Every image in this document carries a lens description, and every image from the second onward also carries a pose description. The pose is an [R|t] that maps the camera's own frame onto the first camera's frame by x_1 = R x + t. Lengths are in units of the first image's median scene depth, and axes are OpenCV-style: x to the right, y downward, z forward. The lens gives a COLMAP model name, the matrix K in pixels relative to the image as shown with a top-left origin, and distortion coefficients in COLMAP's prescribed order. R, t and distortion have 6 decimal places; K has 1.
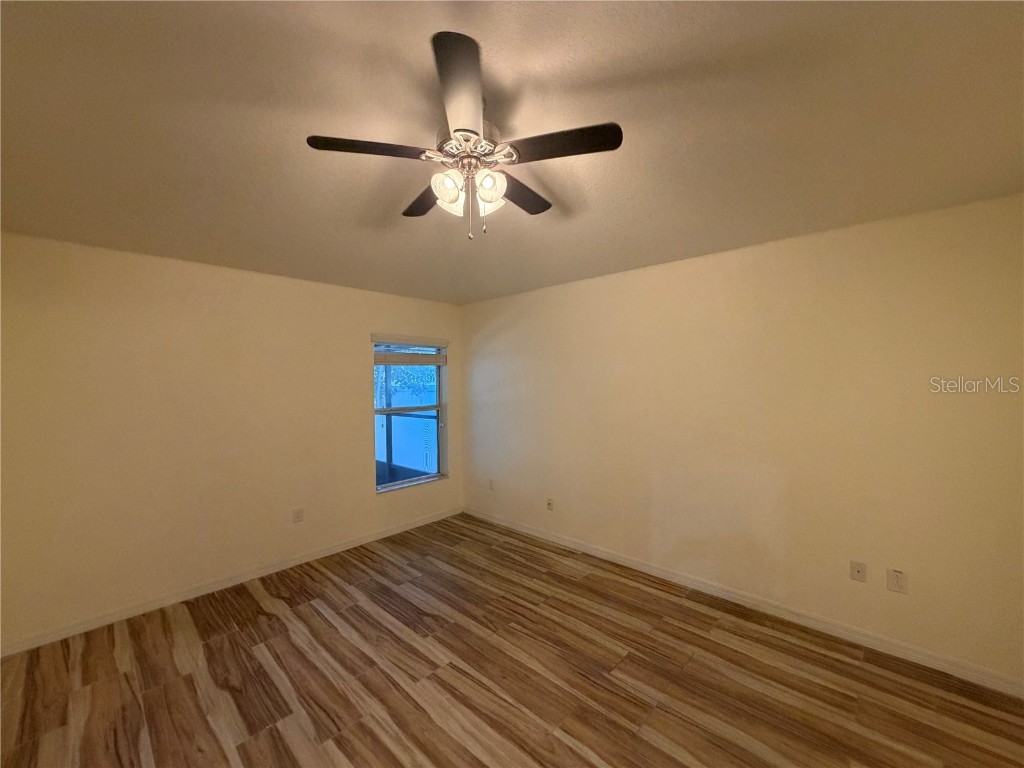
lens RADIAL K [[407.4, 0, 512.0], [0, 407.4, 384.0], [0, 0, 1]] dist [-0.000250, 0.000217]
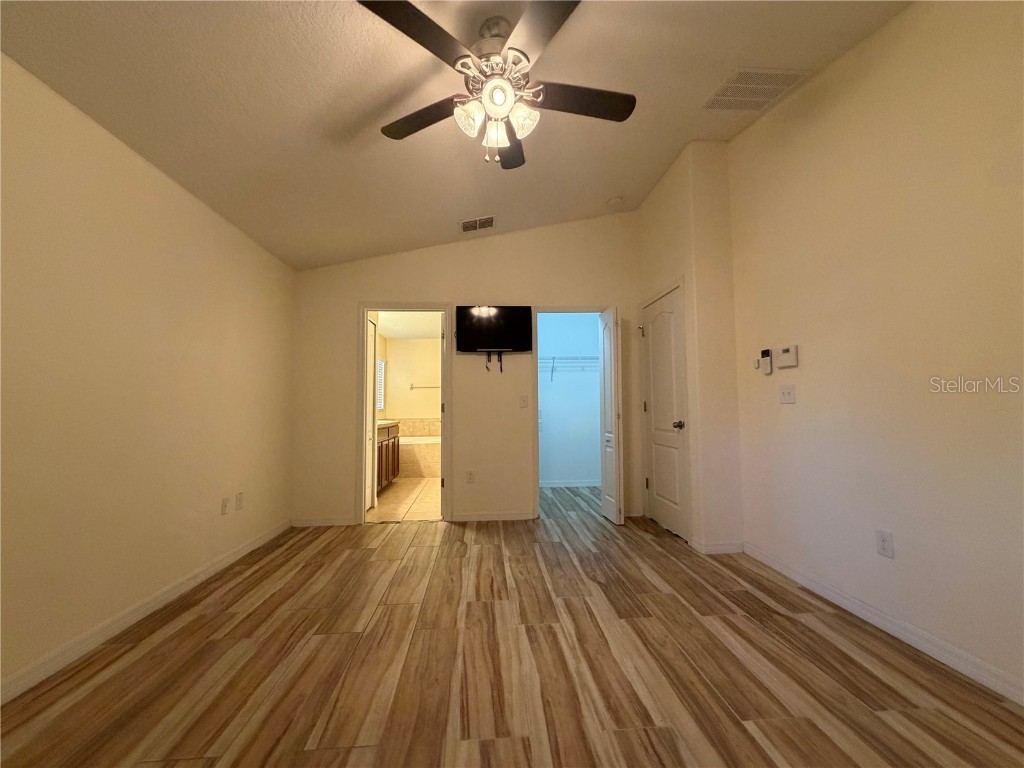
lens RADIAL K [[407.4, 0, 512.0], [0, 407.4, 384.0], [0, 0, 1]] dist [-0.000250, 0.000217]
pose [[-0.733515, 0.056410, 0.677328, -0.687796], [0.025216, 0.998122, -0.055818, 0.220239], [-0.679205, -0.023864, -0.733561, 1.514515]]
